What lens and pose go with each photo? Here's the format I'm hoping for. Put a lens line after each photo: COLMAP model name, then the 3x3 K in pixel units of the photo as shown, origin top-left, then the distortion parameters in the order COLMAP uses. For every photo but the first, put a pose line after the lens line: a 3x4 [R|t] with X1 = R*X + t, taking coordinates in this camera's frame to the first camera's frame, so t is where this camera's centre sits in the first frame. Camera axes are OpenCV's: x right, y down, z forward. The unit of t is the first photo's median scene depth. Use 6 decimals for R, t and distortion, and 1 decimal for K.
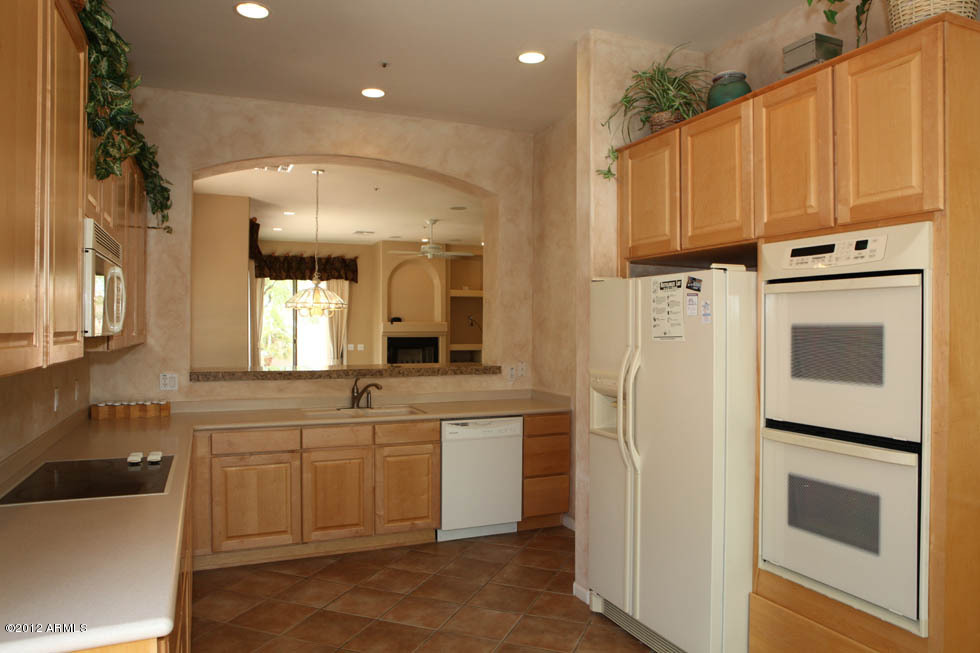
lens RADIAL K [[672.6, 0, 490.0], [0, 672.6, 326.5], [0, 0, 1]] dist [-0.105651, 0.078959]
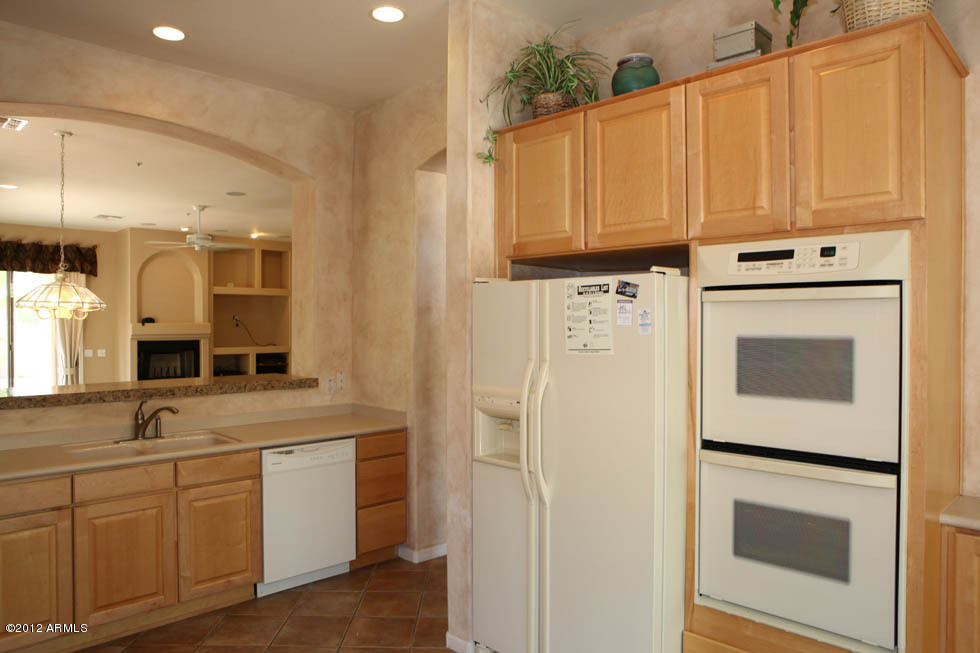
lens RADIAL K [[672.6, 0, 490.0], [0, 672.6, 326.5], [0, 0, 1]] dist [-0.105651, 0.078959]
pose [[0.930617, -0.004779, 0.365962, -0.117732], [0.003388, 0.999984, 0.004444, -0.012926], [-0.365978, -0.002896, 0.930619, 0.164689]]
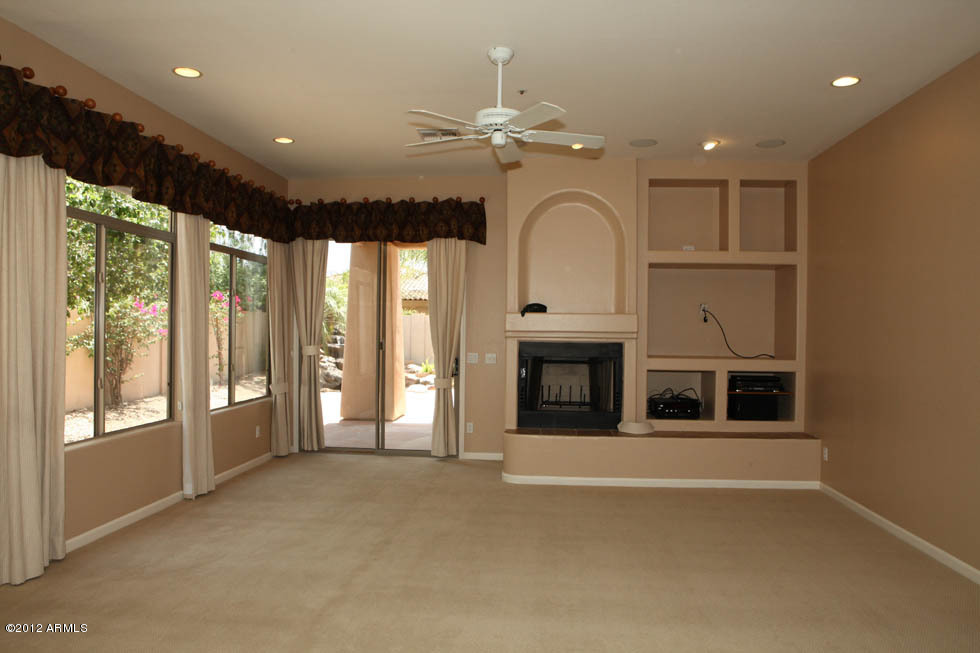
lens RADIAL K [[672.6, 0, 490.0], [0, 672.6, 326.5], [0, 0, 1]] dist [-0.105651, 0.078959]
pose [[0.882246, 0.009092, -0.470700, 0.217483], [-0.010049, 0.999949, 0.000480, 0.011793], [0.470681, 0.004307, 0.882293, 1.511825]]
